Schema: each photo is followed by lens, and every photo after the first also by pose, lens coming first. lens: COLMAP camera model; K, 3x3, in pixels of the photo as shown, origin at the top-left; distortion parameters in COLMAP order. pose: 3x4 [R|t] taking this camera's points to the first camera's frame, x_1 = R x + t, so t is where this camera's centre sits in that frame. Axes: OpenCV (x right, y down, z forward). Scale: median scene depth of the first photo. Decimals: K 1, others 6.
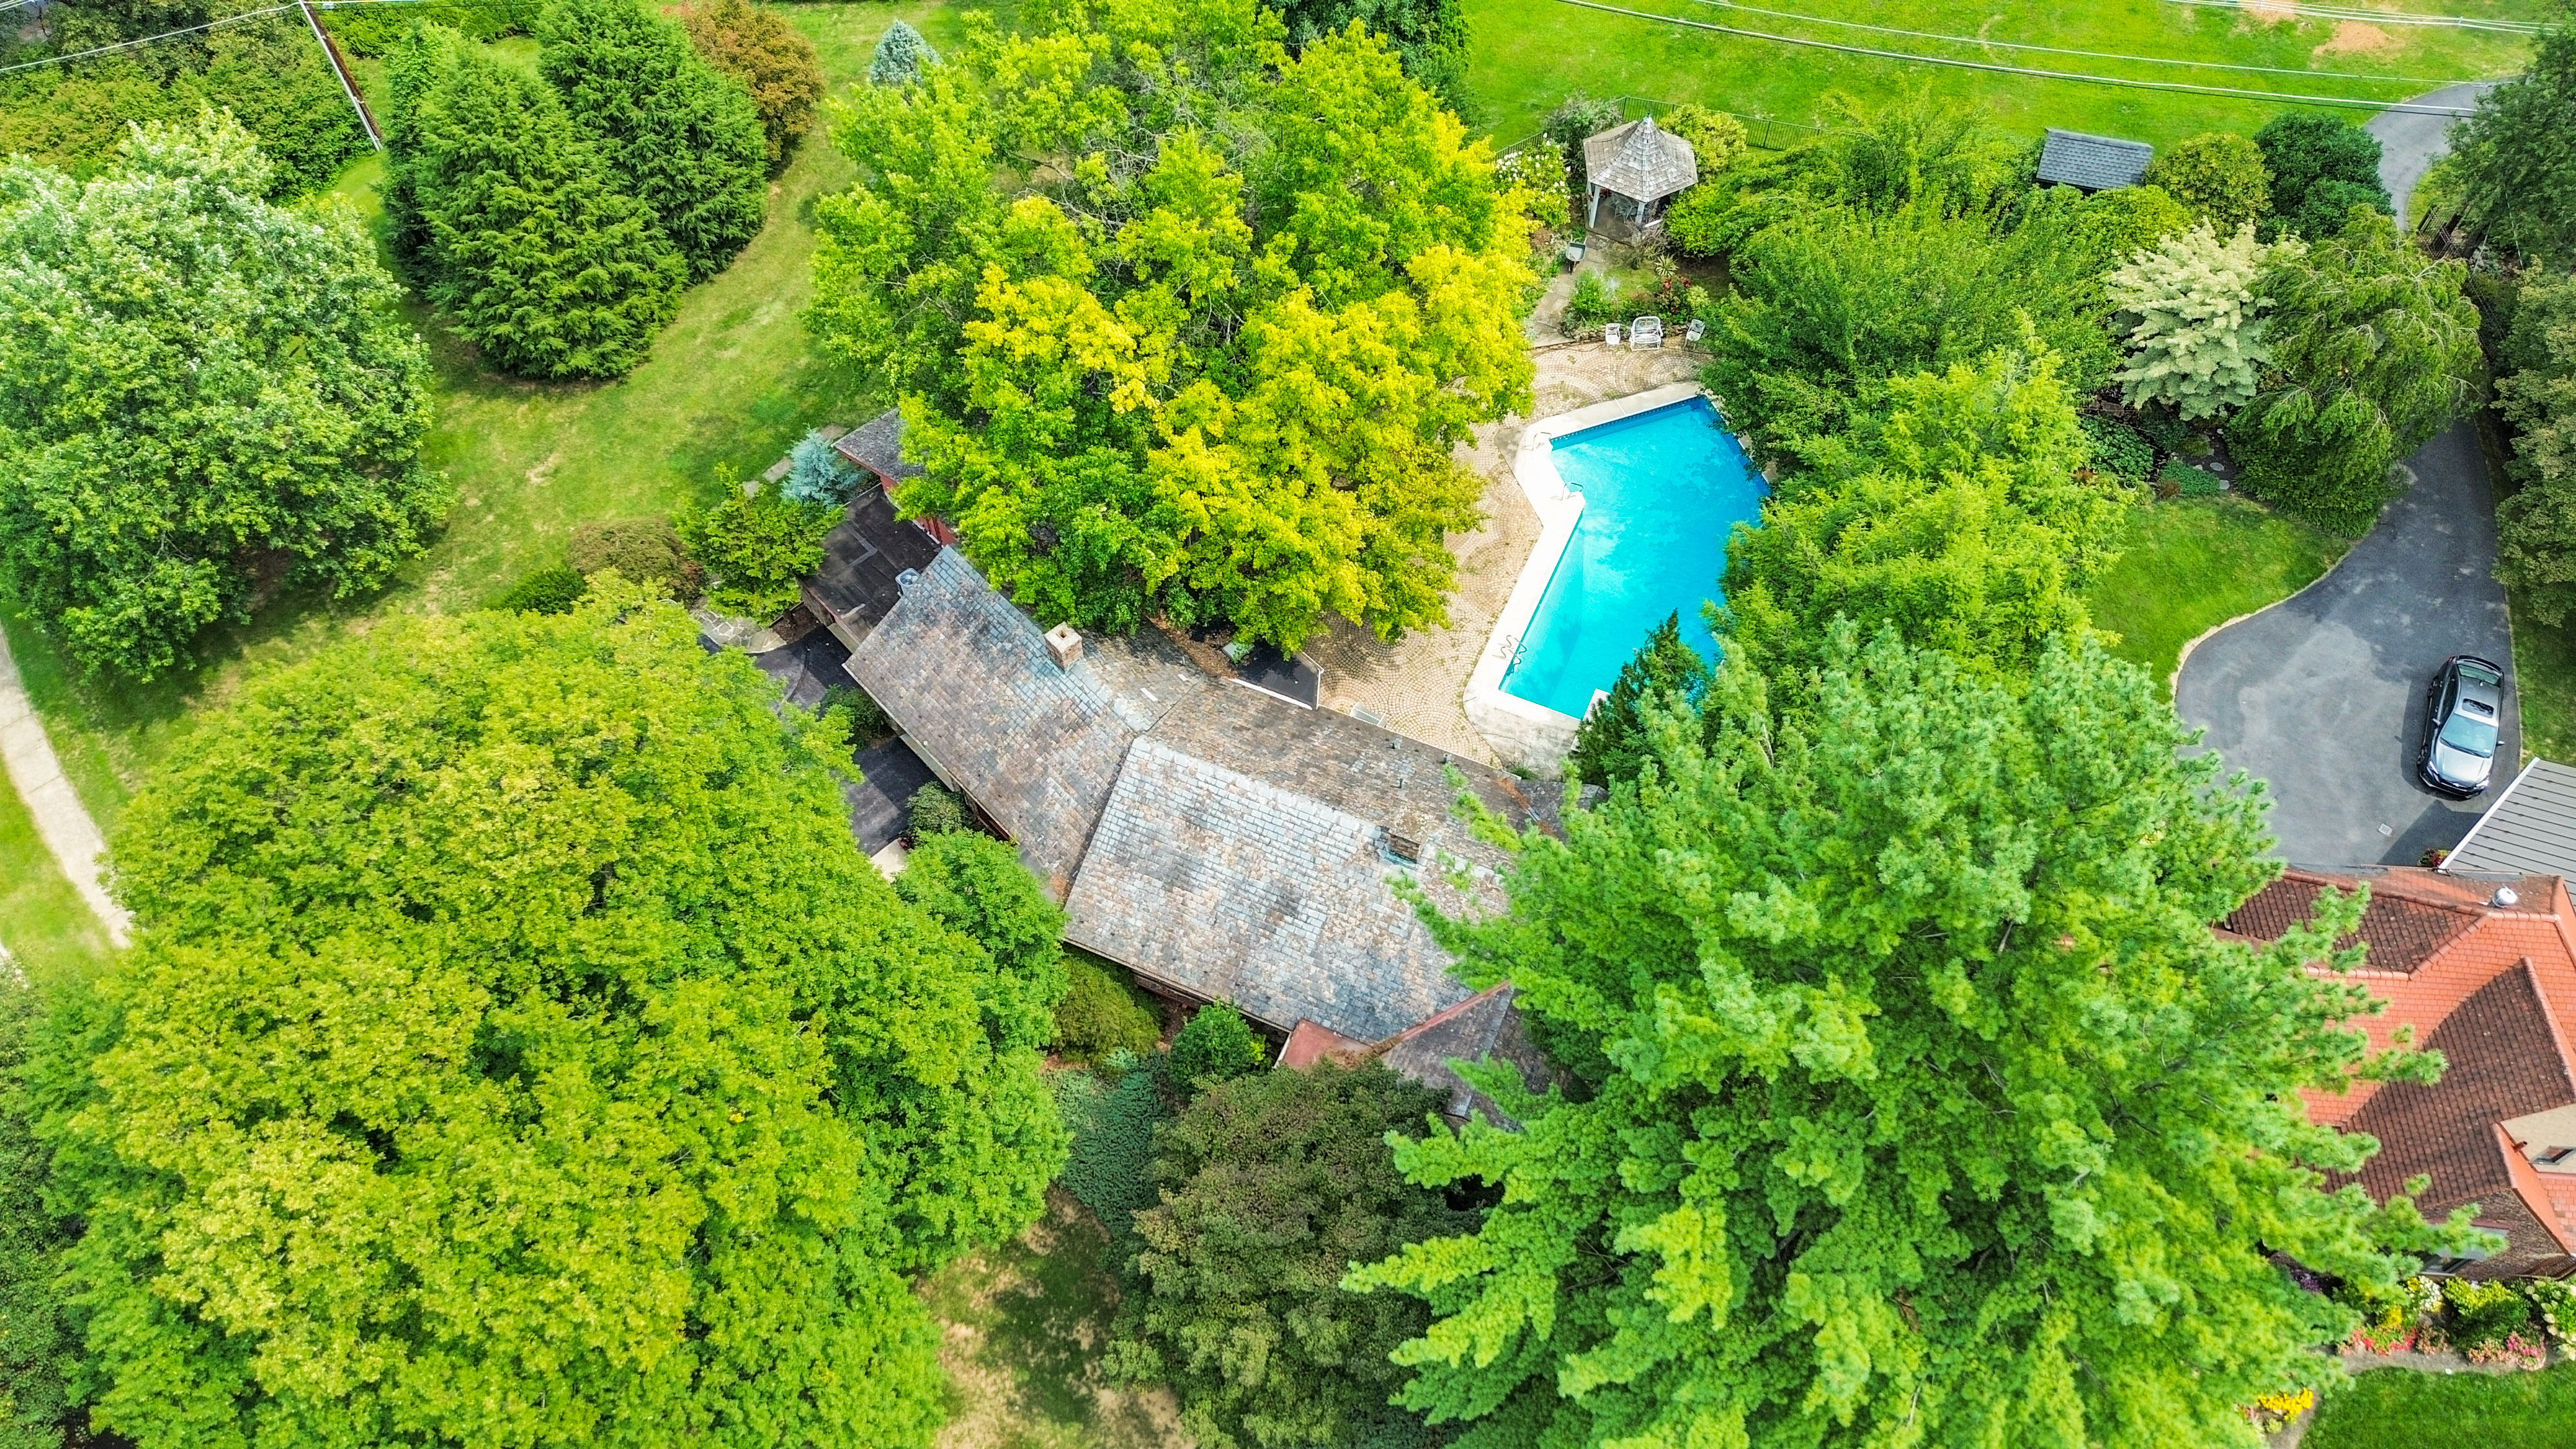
lens RADIAL K [[1873.1, 0, 1288.0], [0, 1873.1, 724.5], [0, 0, 1]] dist [0.074128, -0.078230]
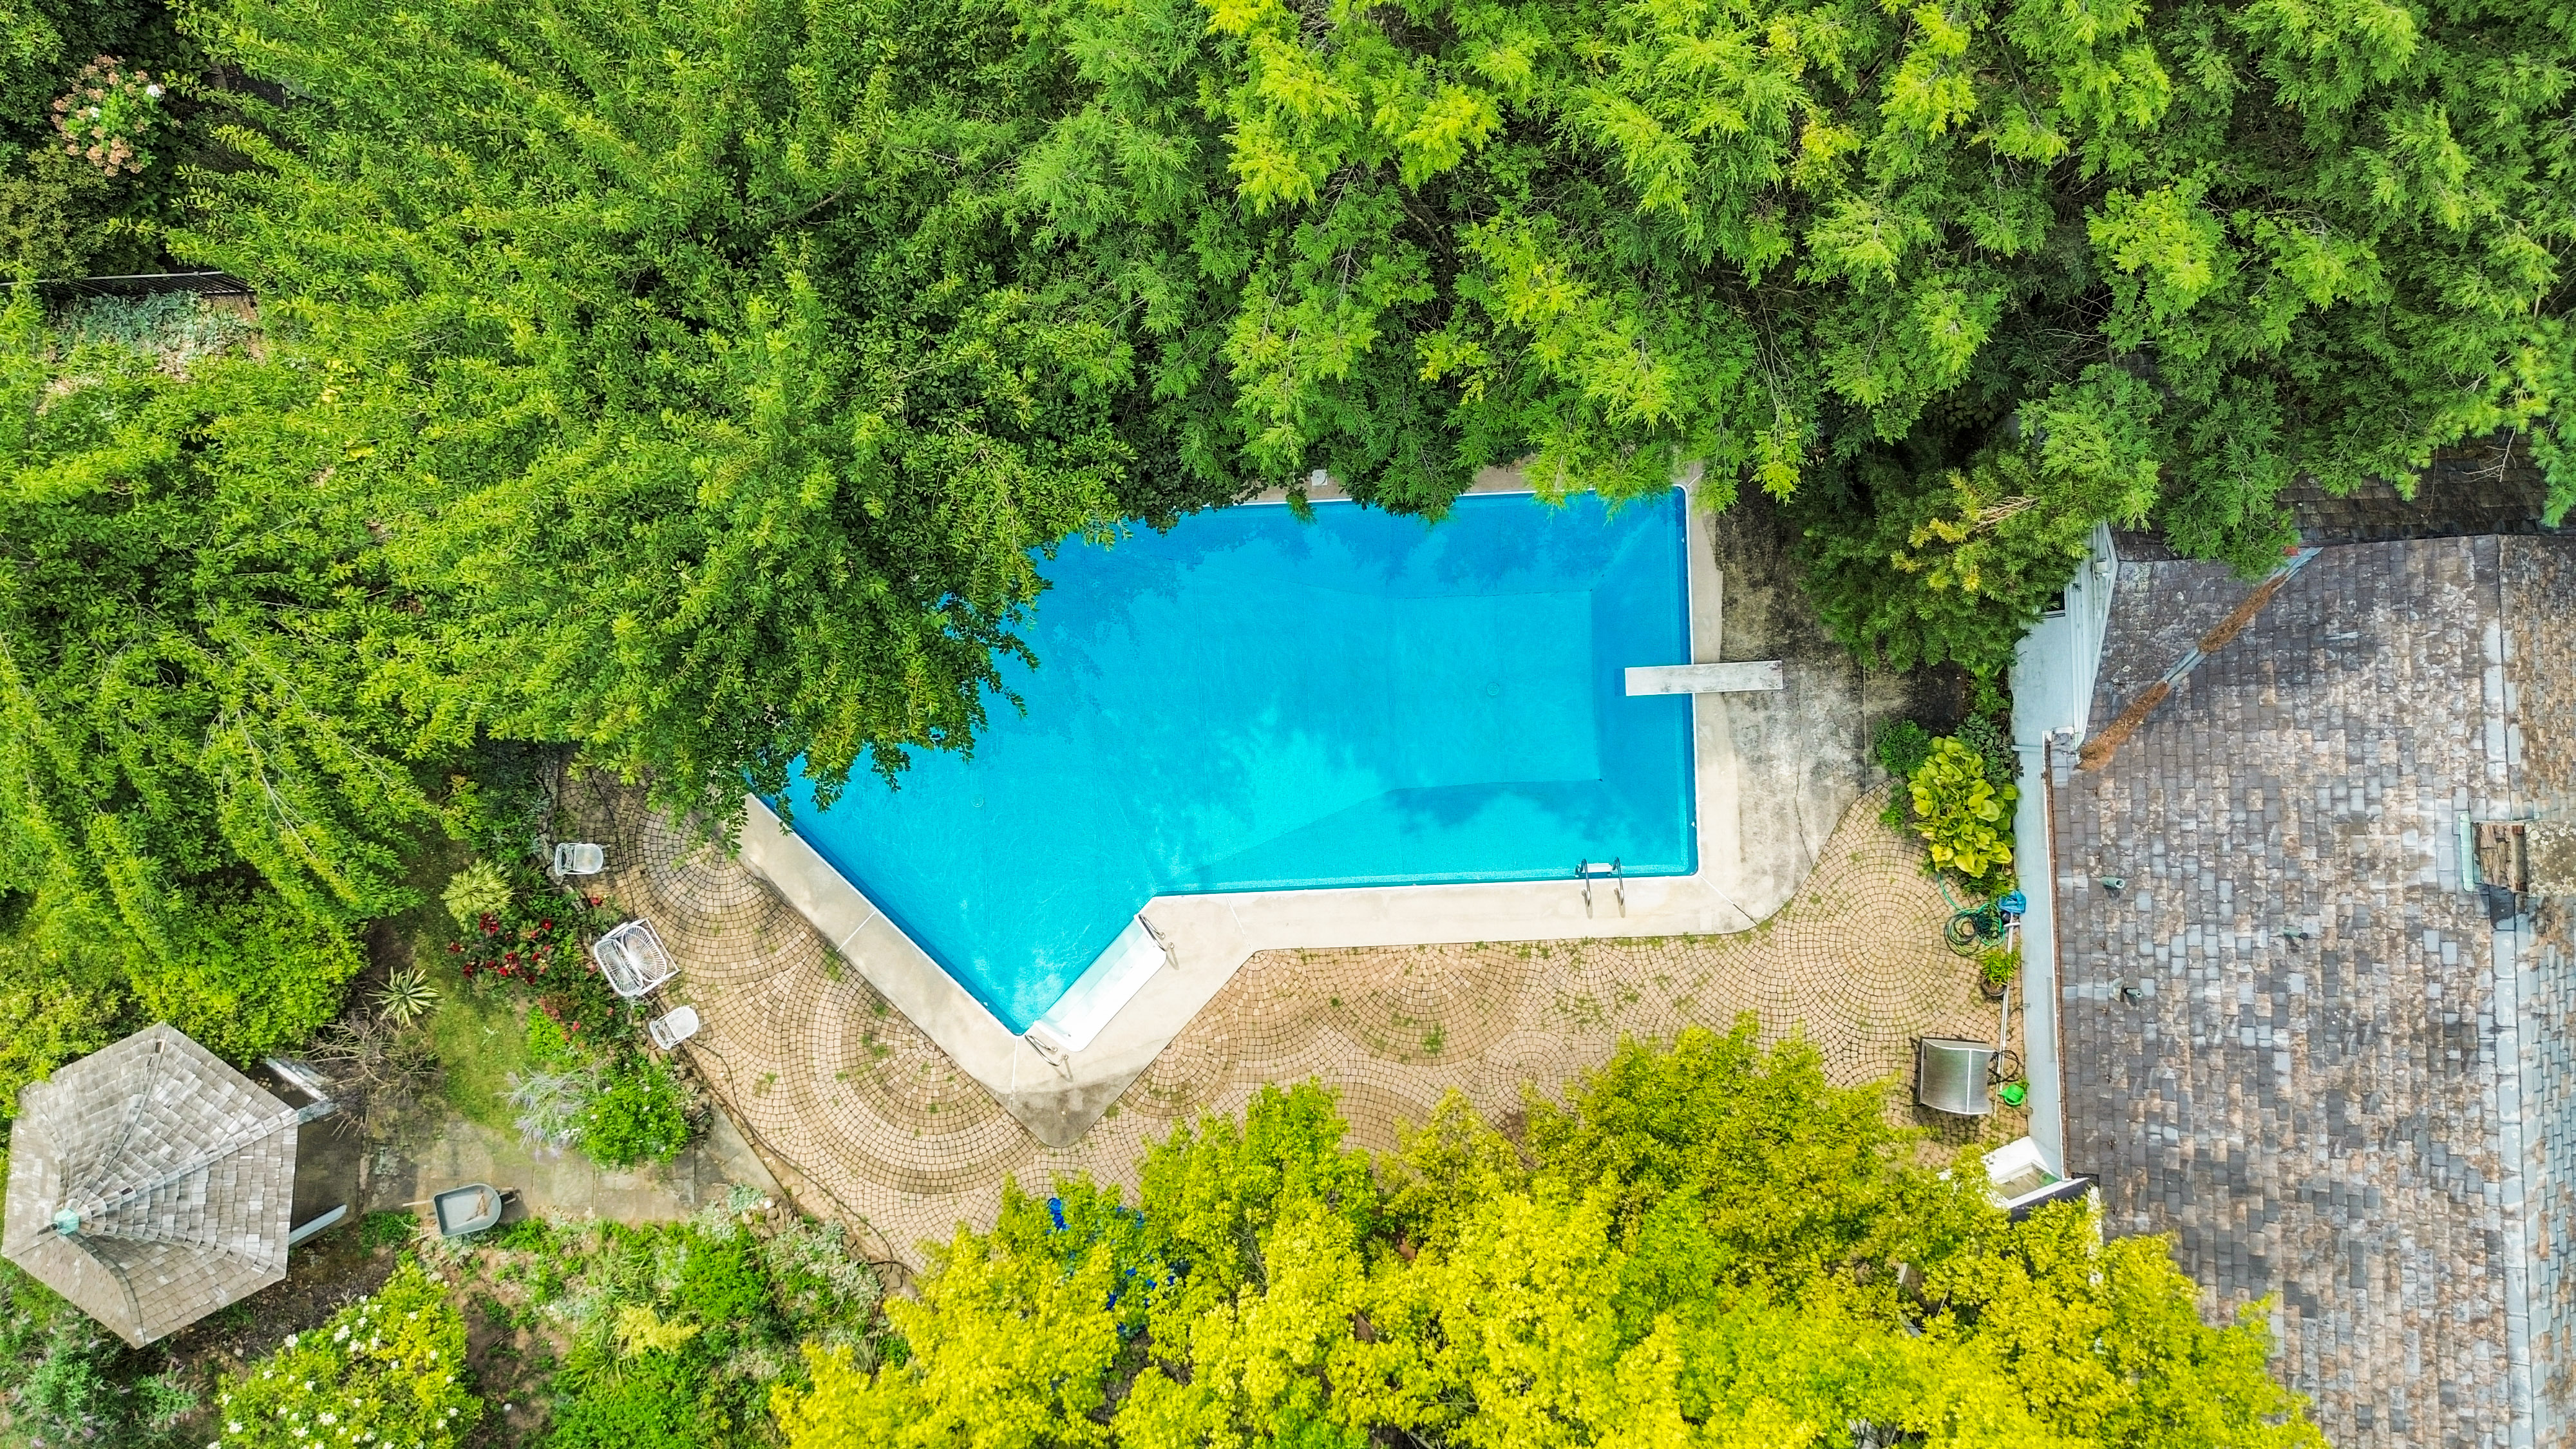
lens RADIAL K [[1873.1, 0, 1288.0], [0, 1873.1, 724.5], [0, 0, 1]] dist [0.074128, -0.078230]
pose [[-0.445654, -0.895087, -0.014560, 0.189818], [0.735189, -0.375226, 0.564538, -0.341935], [-0.510774, 0.240884, 0.825279, 0.594402]]
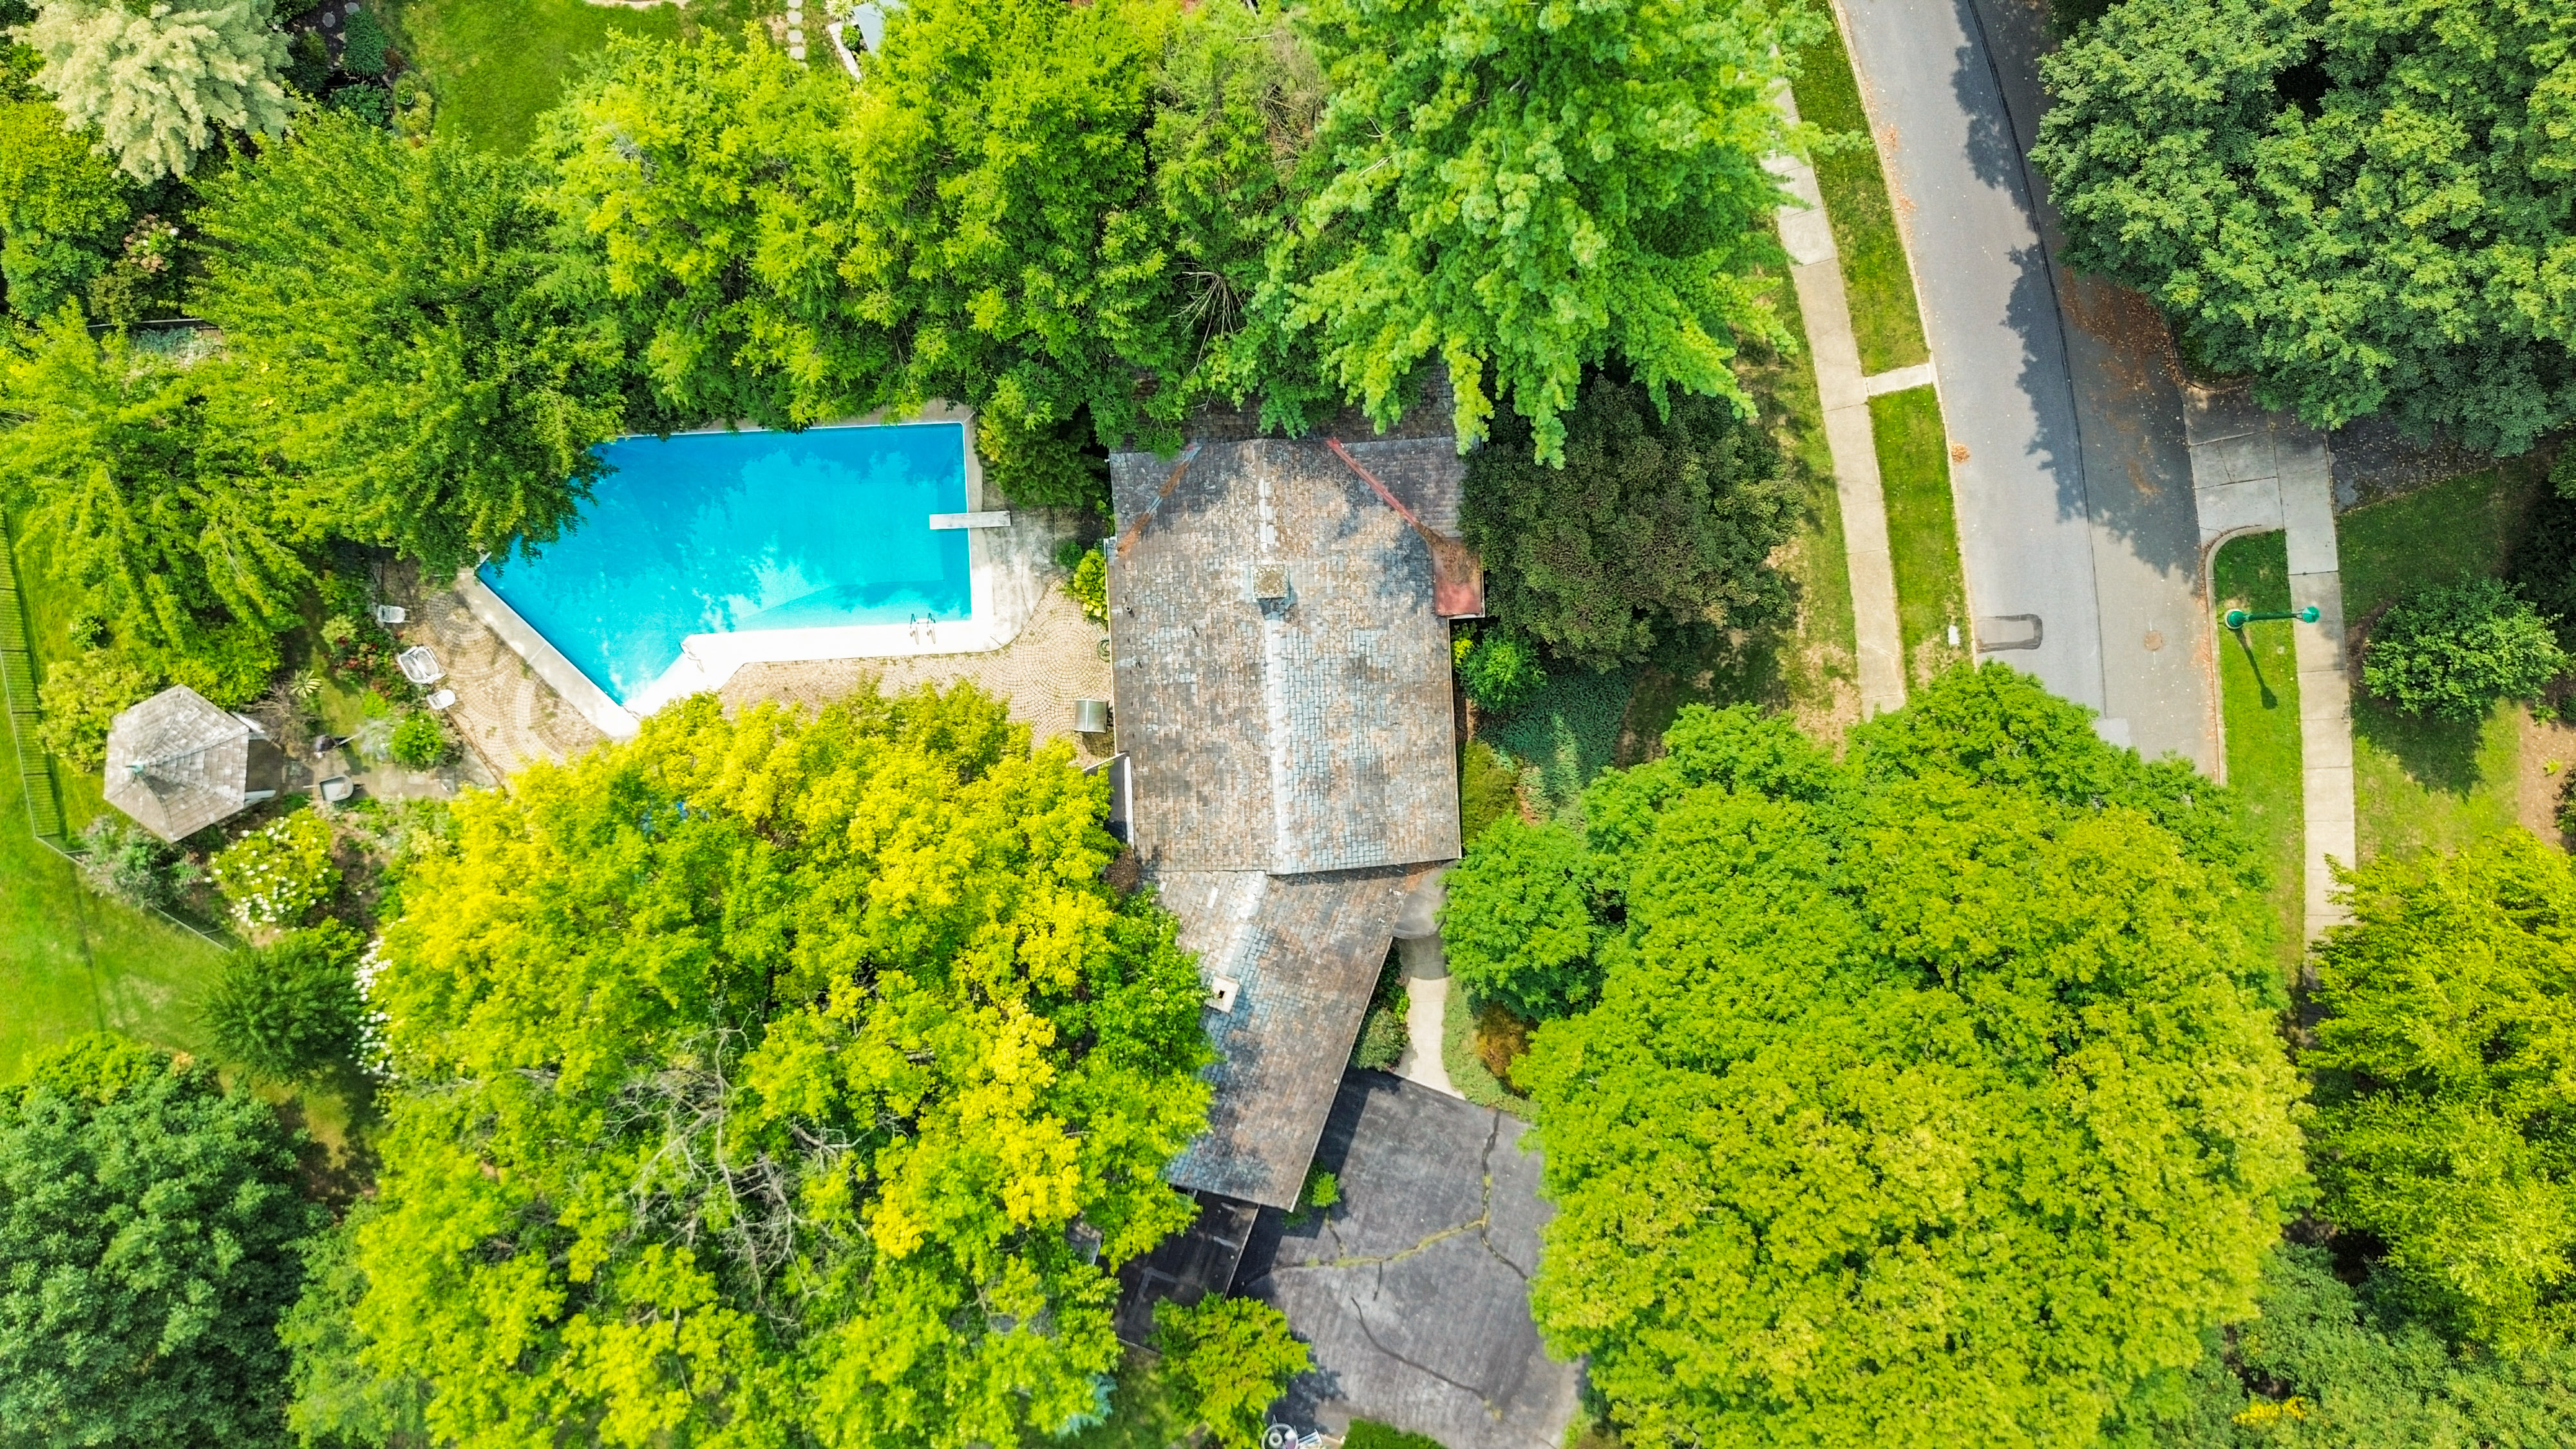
lens RADIAL K [[1867.2, 0, 1288.0], [0, 1867.2, 724.5], [0, 0, 1]] dist [0.097806, -0.117679]
pose [[-0.453006, -0.891374, -0.015462, 0.004450], [0.730417, -0.381038, 0.566834, -0.442073], [-0.511153, 0.245486, 0.823687, 0.118880]]
